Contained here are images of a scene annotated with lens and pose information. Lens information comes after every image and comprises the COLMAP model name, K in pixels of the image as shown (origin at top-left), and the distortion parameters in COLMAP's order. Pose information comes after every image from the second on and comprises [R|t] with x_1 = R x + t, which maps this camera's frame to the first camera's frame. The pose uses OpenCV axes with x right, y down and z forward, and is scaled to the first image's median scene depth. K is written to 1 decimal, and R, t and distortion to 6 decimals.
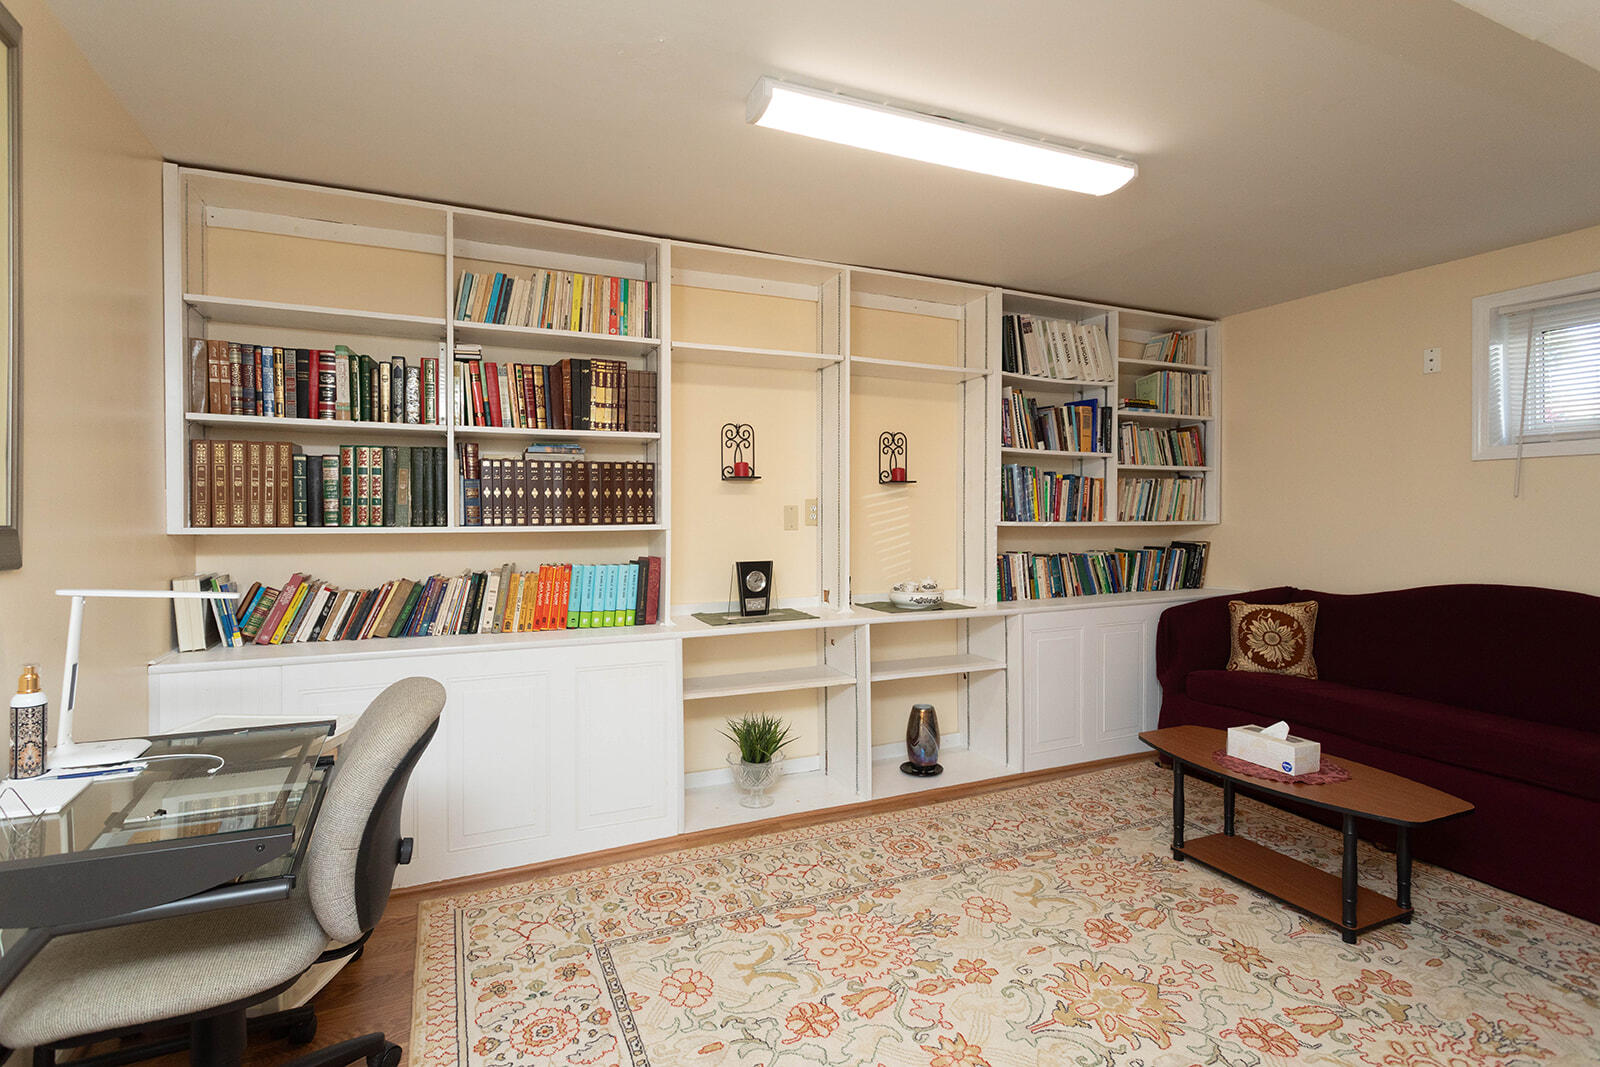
lens RADIAL K [[759.1, 0, 771.1], [0, 759.1, 523.7], [0, 0, 1]] dist [-0.000718, 0.000290]
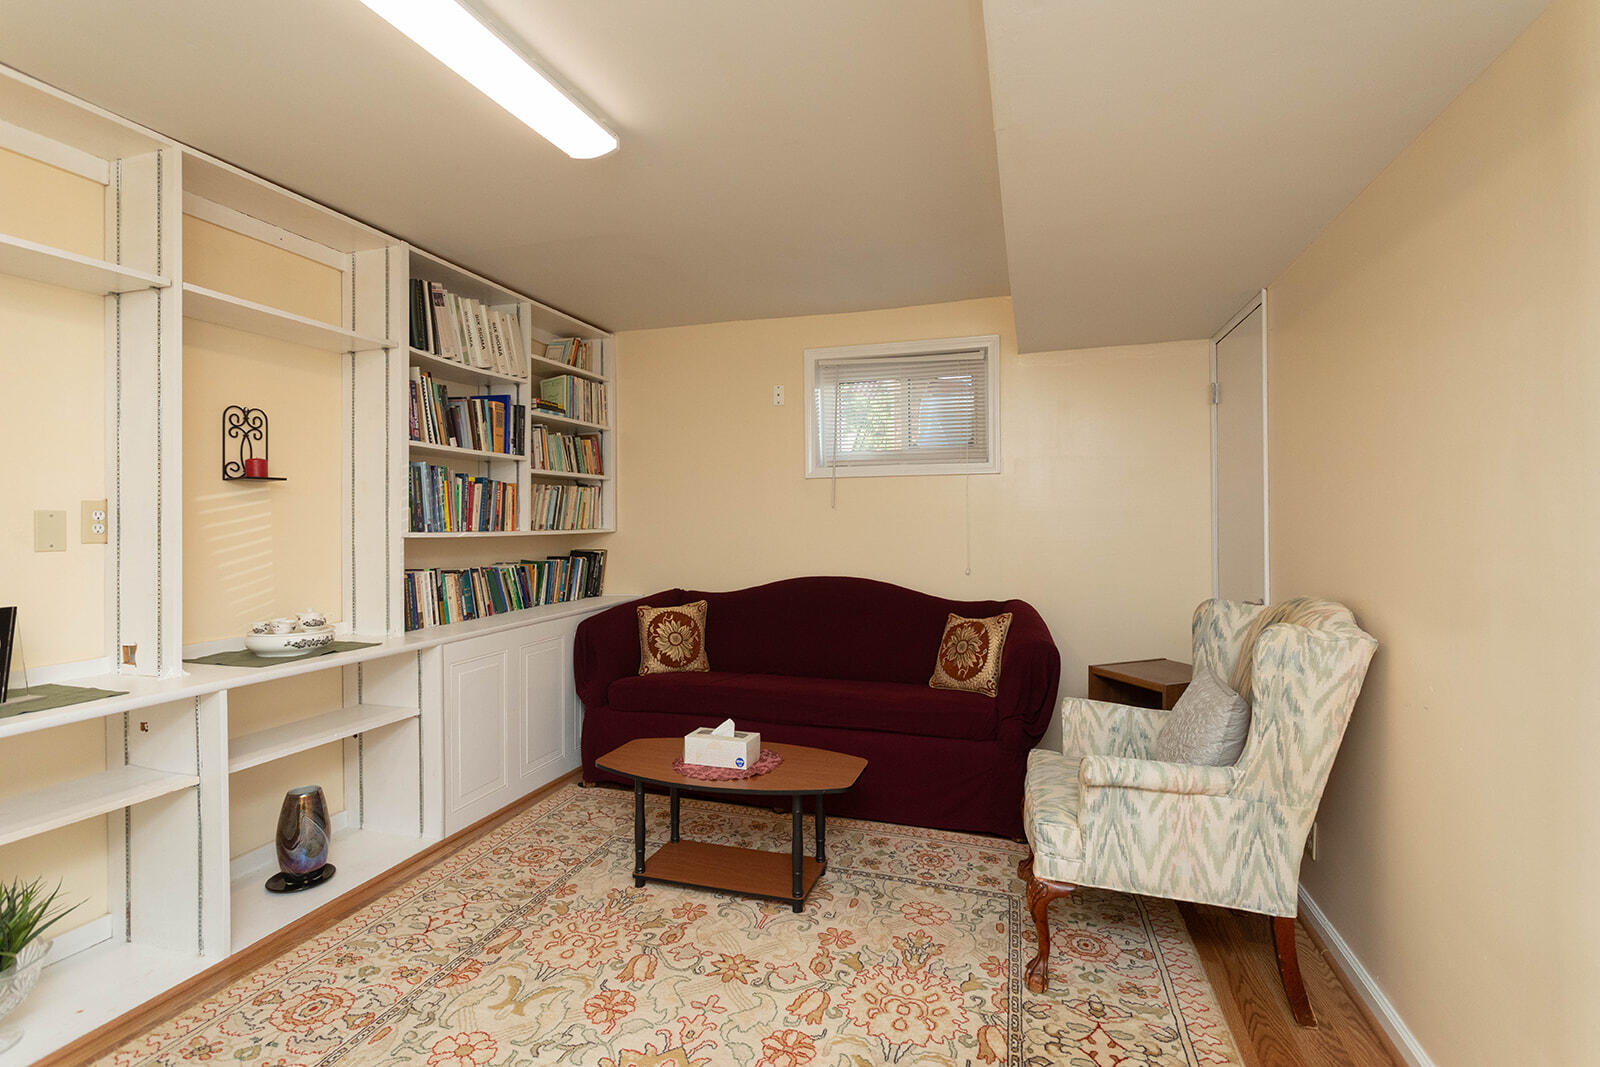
lens RADIAL K [[775.4, 0, 795.3], [0, 775.4, 517.0], [0, 0, 1]] dist [0.000947, 0.001780]
pose [[0.651889, 0.000402, 0.758314, -0.060415], [0.015860, 0.999774, -0.014165, -0.001312], [-0.758149, 0.021261, 0.651735, 0.176091]]
